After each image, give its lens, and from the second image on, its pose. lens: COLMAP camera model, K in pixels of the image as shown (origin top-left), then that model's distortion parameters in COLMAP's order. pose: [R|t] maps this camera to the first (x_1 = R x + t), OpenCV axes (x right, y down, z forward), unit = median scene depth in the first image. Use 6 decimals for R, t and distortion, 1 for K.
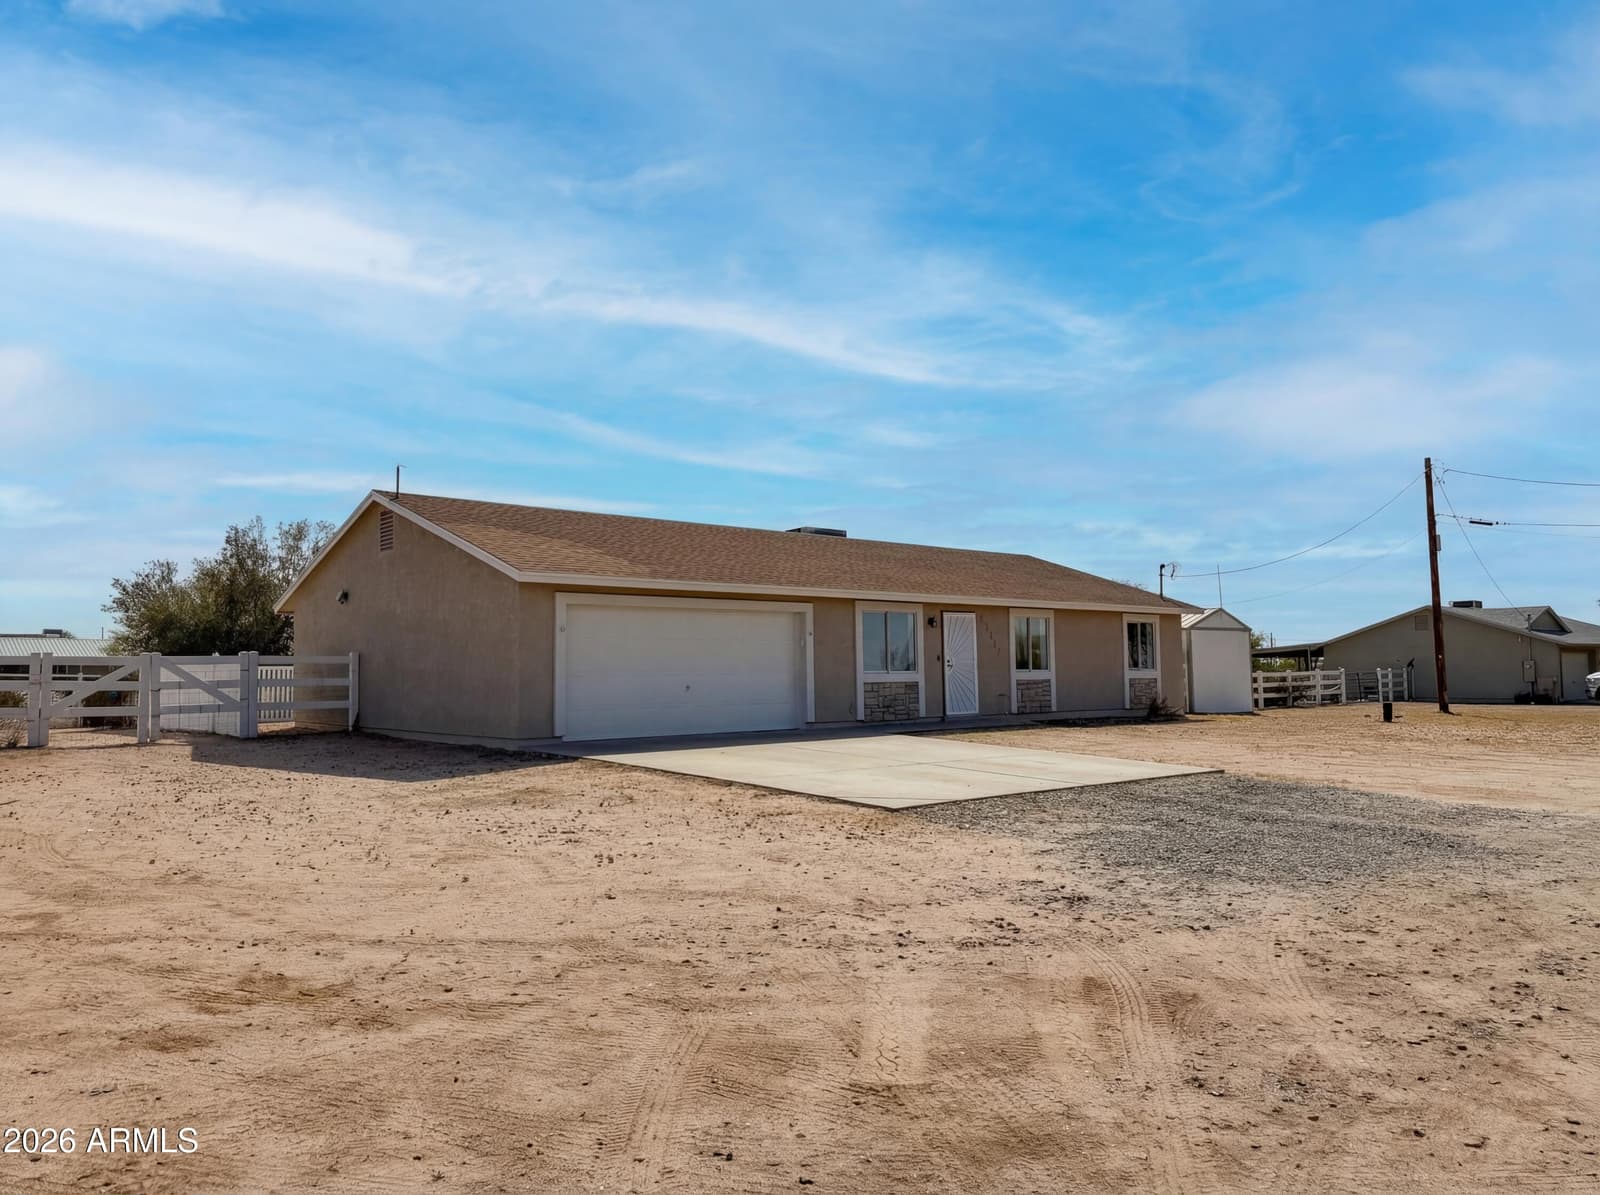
lens RADIAL K [[1082.4, 0, 803.3], [0, 1082.4, 601.2], [0, 0, 1]] dist [0.041733, -0.000523]
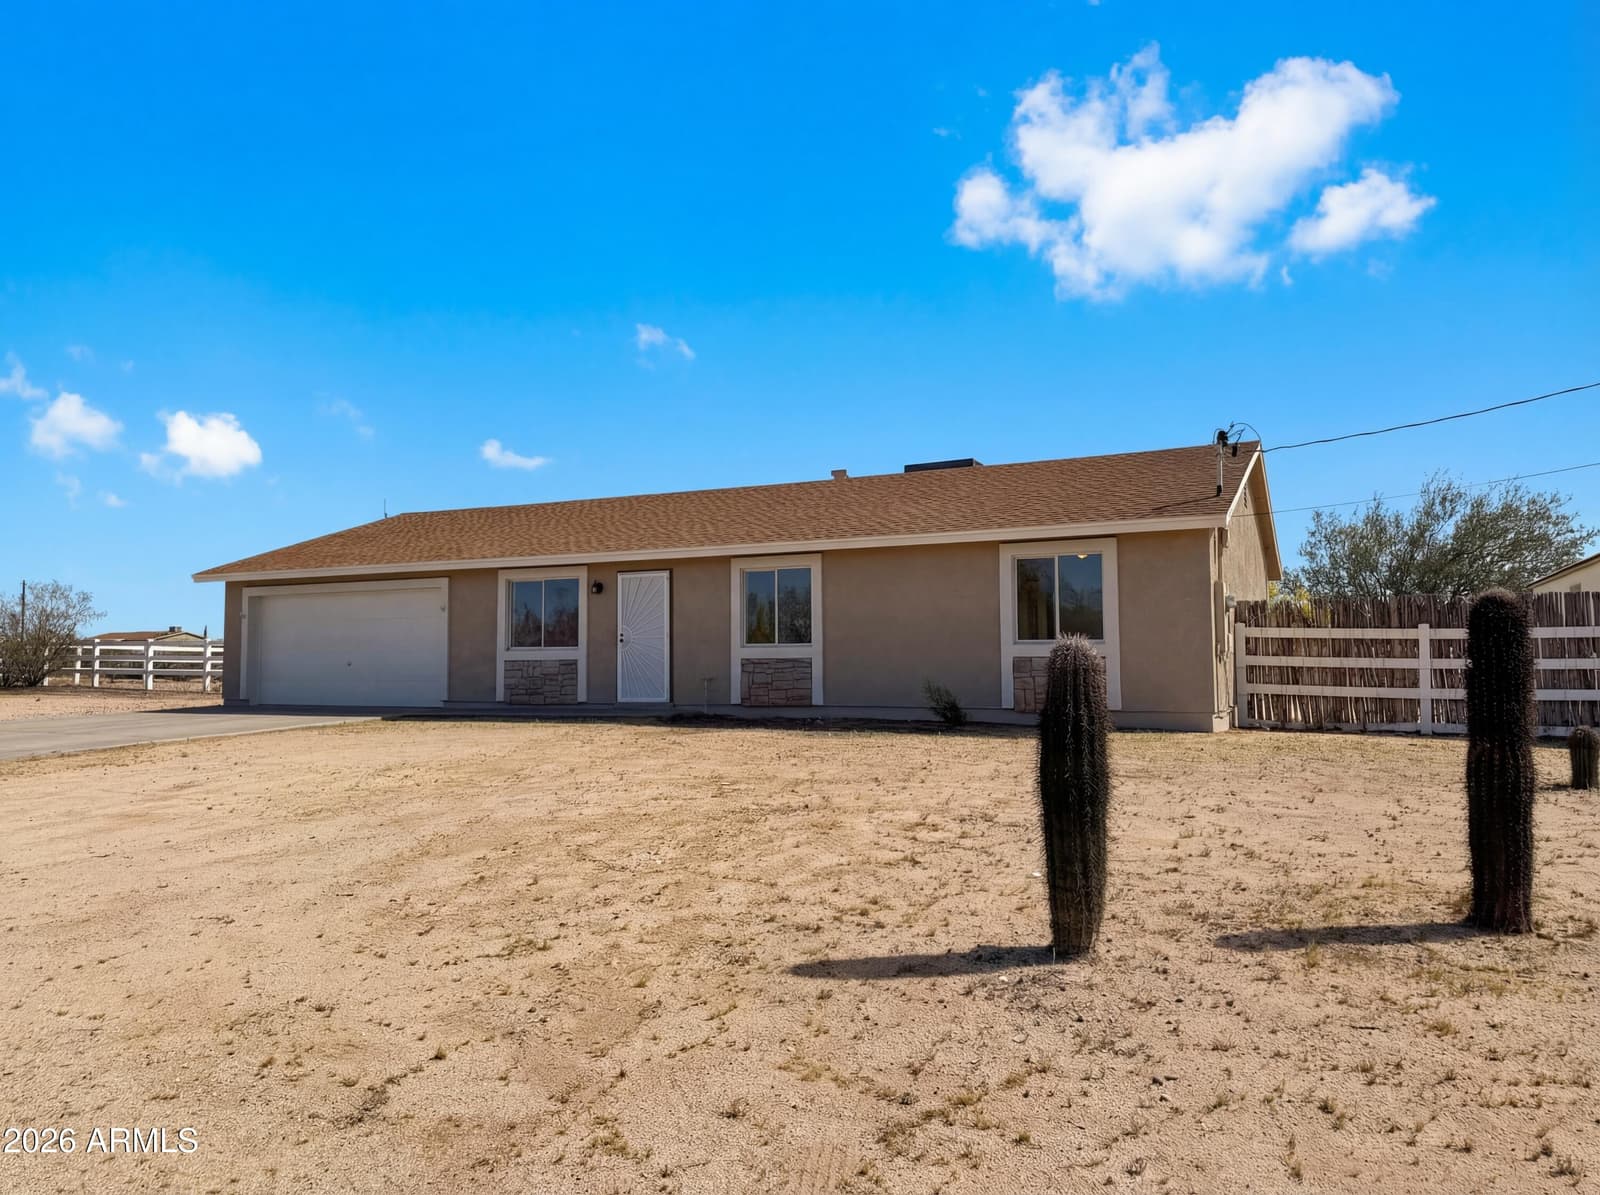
lens RADIAL K [[1153.6, 0, 800.3], [0, 1153.6, 598.9], [0, 0, 1]] dist [0.000164, 0.000049]
pose [[0.400614, -0.043466, -0.915215, 0.931737], [0.061768, 0.997883, -0.020354, 0.052896], [0.914162, -0.048377, 0.402451, 0.753461]]
